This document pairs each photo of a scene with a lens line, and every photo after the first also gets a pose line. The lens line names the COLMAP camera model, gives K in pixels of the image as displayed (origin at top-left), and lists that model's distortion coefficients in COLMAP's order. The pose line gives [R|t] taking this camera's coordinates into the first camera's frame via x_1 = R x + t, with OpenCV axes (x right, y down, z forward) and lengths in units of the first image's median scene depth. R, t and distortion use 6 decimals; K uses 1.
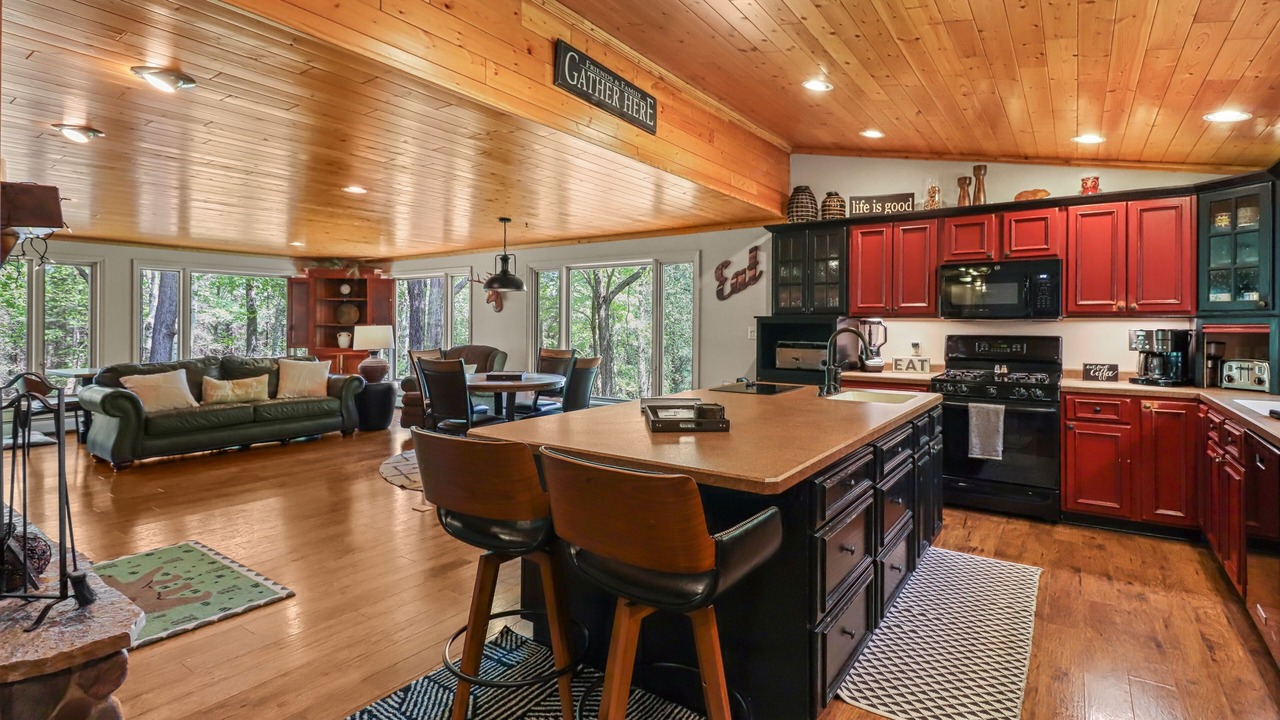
lens RADIAL K [[603.3, 0, 601.4], [0, 603.3, 329.2], [0, 0, 1]] dist [0.005816, -0.000469]
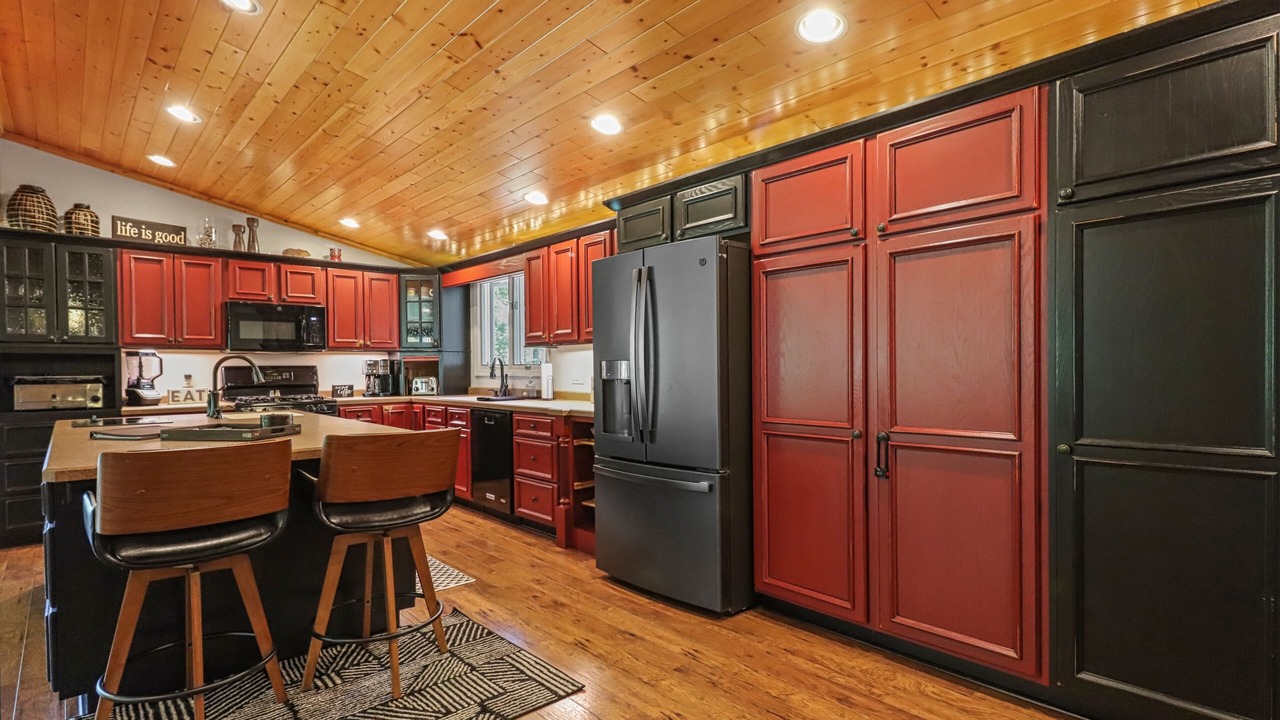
lens RADIAL K [[603.3, 0, 639.4], [0, 603.3, 367.1], [0, 0, 1]] dist [0.005816, -0.000469]
pose [[0.225158, -0.005561, 0.974306, -0.356681], [0.014842, 0.999887, 0.002277, 0.022347], [-0.974209, 0.013948, 0.225215, 0.029773]]
